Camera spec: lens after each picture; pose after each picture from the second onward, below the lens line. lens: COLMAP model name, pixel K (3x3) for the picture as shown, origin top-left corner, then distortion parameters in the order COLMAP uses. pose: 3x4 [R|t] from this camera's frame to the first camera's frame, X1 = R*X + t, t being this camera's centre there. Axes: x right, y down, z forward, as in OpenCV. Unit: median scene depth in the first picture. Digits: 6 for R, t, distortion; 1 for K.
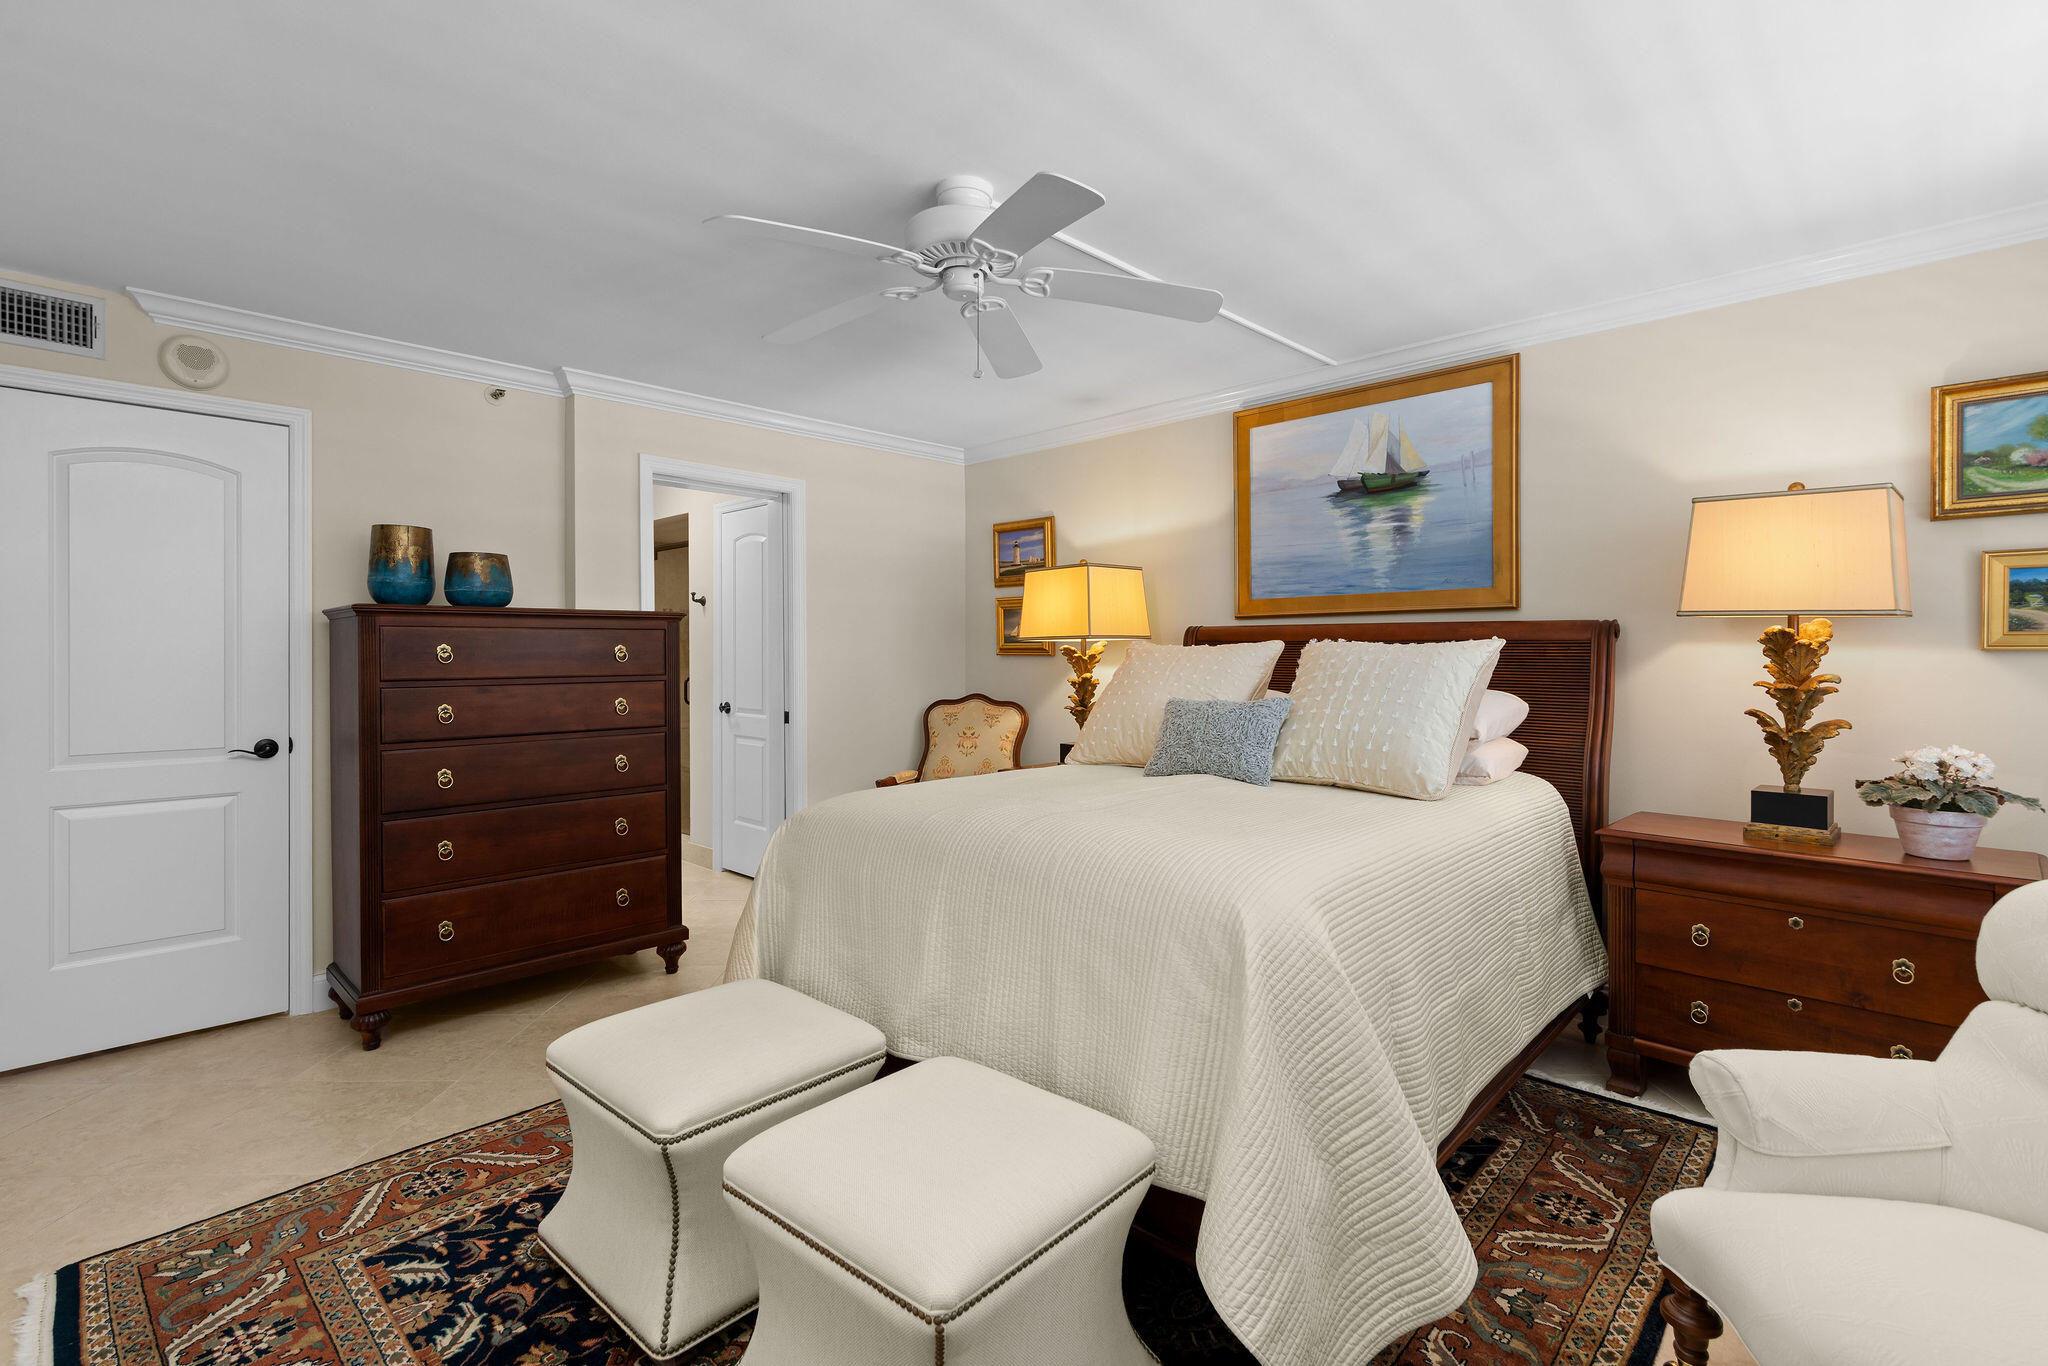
lens RADIAL K [[972.1, 0, 1008.8], [0, 972.1, 660.8], [0, 0, 1]] dist [0.048439, 0.002620]
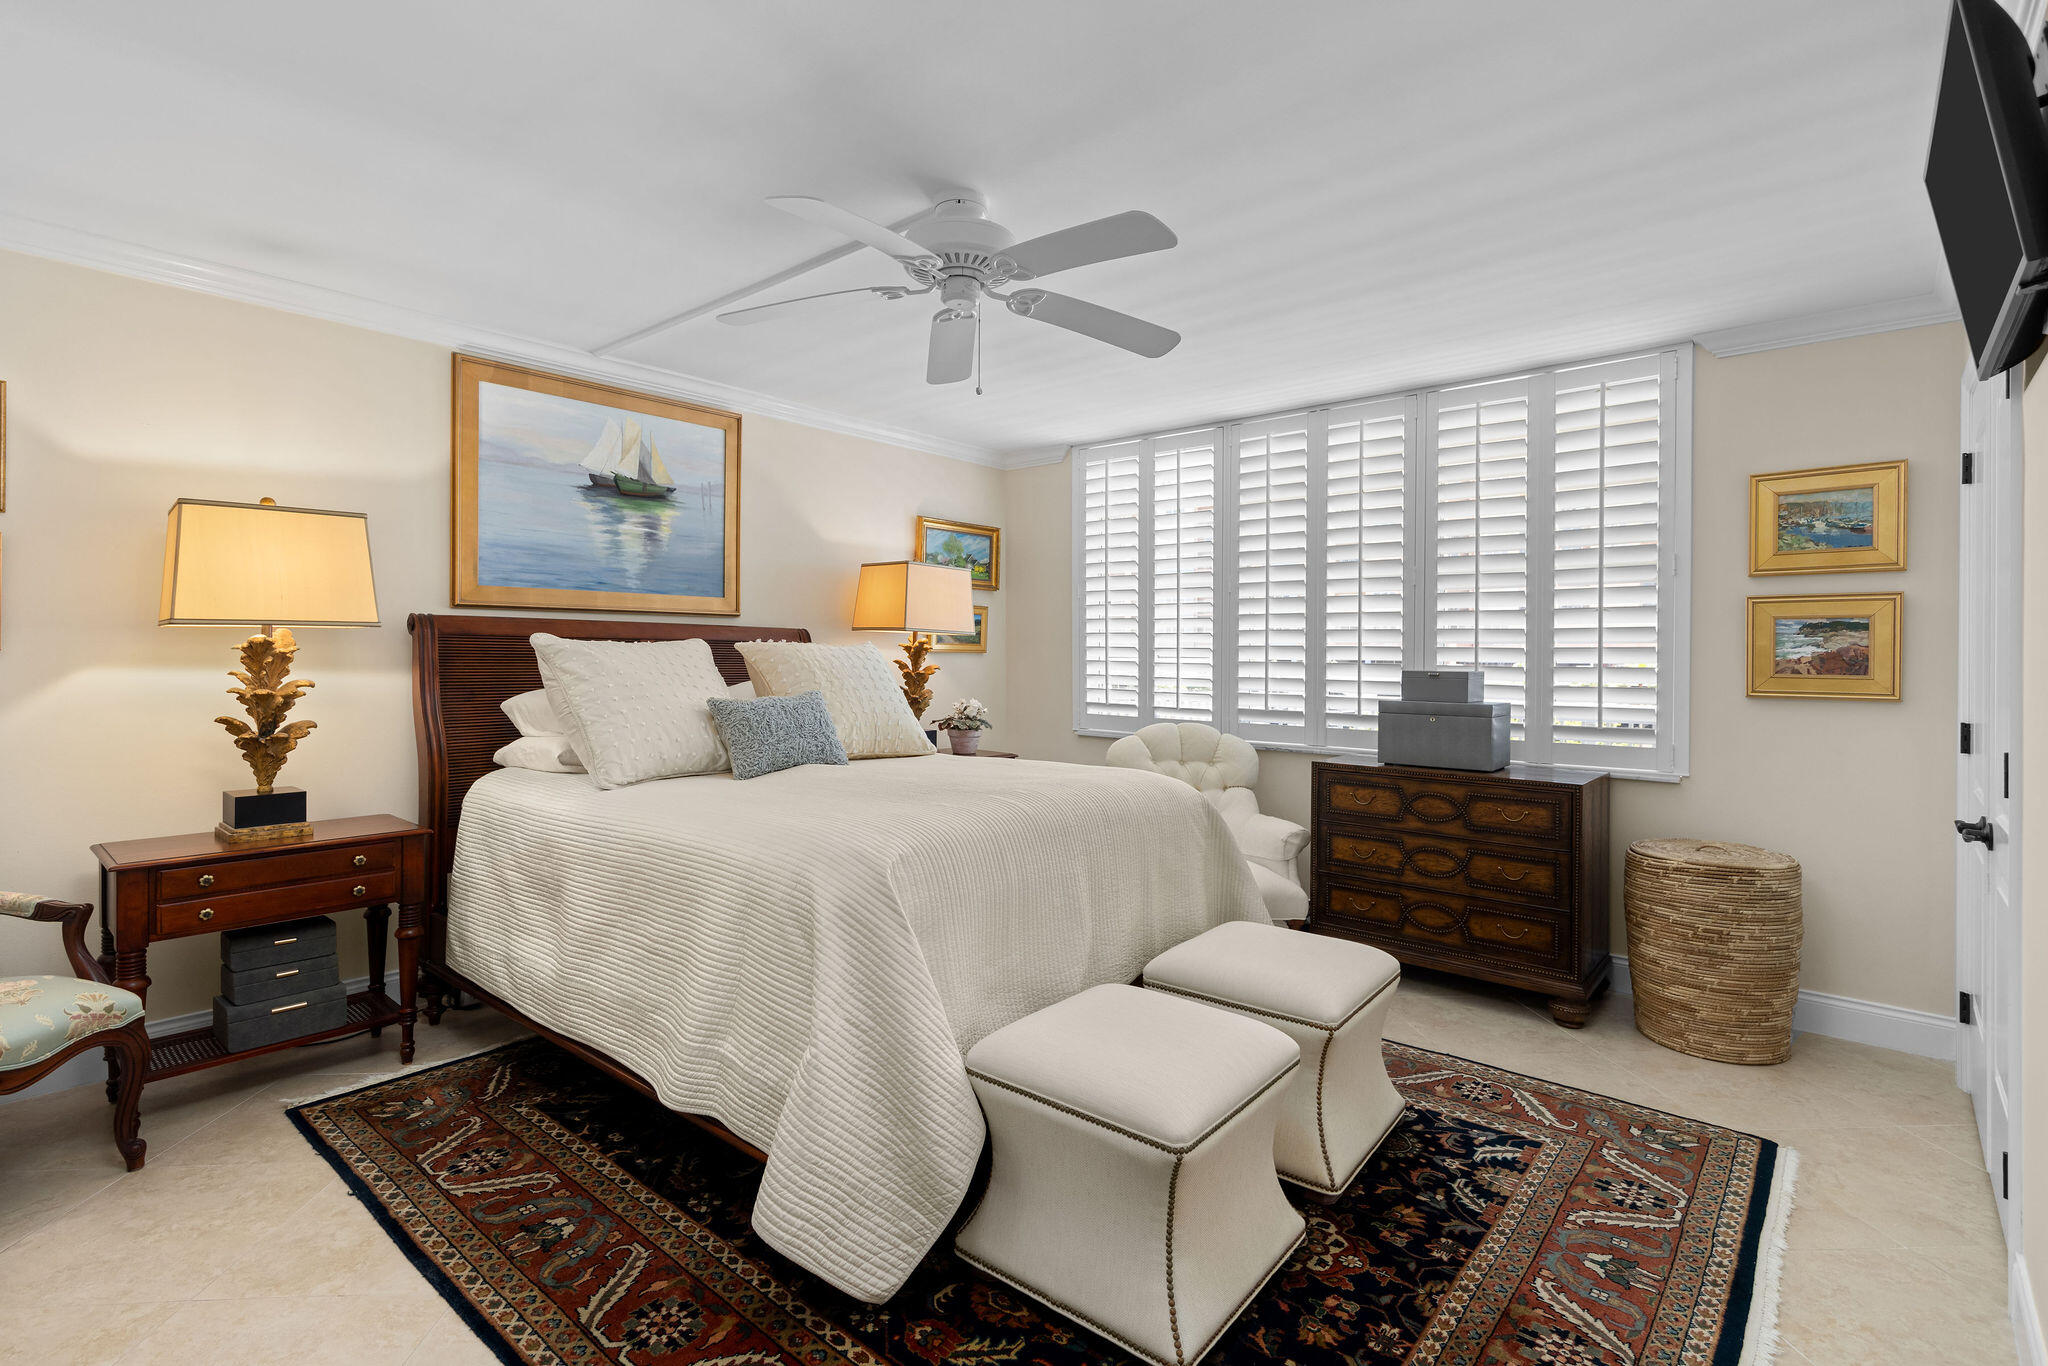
lens RADIAL K [[972.1, 0, 1008.8], [0, 972.1, 681.5], [0, 0, 1]] dist [0.048439, 0.002620]
pose [[-0.025650, -0.015752, 0.999547, -0.661096], [0.008269, 0.999838, 0.015968, 0.011376], [-0.999637, 0.008674, -0.025516, 0.611472]]
